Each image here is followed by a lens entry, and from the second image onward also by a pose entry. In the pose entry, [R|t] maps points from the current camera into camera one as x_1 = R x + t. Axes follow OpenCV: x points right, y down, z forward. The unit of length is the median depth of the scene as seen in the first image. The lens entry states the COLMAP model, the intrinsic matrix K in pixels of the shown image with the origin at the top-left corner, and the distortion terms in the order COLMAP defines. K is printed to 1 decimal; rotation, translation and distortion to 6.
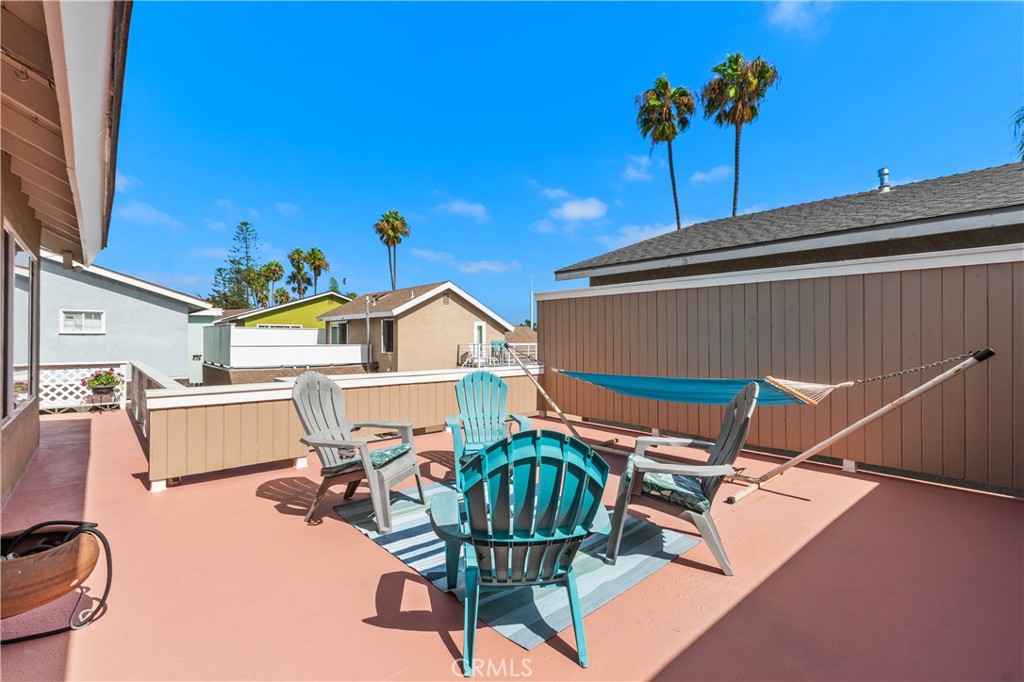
lens RADIAL K [[462.6, 0, 512.0], [0, 462.6, 341.0], [0, 0, 1]] dist [0.014591, 0.000086]
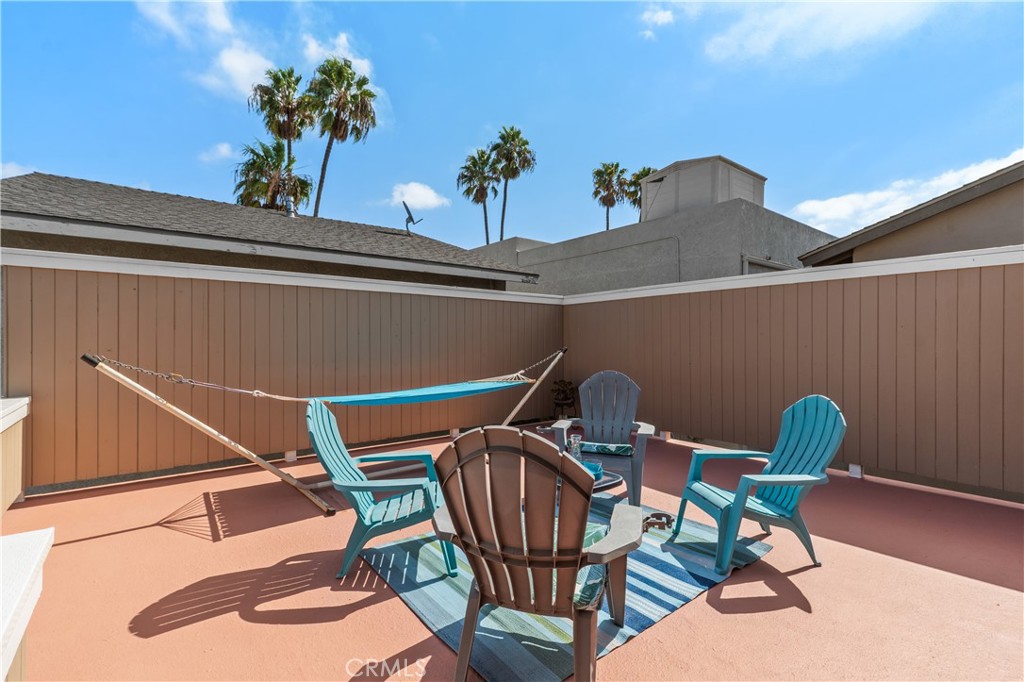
lens RADIAL K [[462.6, 0, 512.0], [0, 462.6, 341.0], [0, 0, 1]] dist [0.014591, 0.000086]
pose [[0.069901, 0.000138, 0.997554, -1.330534], [0.002841, 0.999996, -0.000338, -0.021636], [-0.997550, 0.002857, 0.069901, 1.486072]]
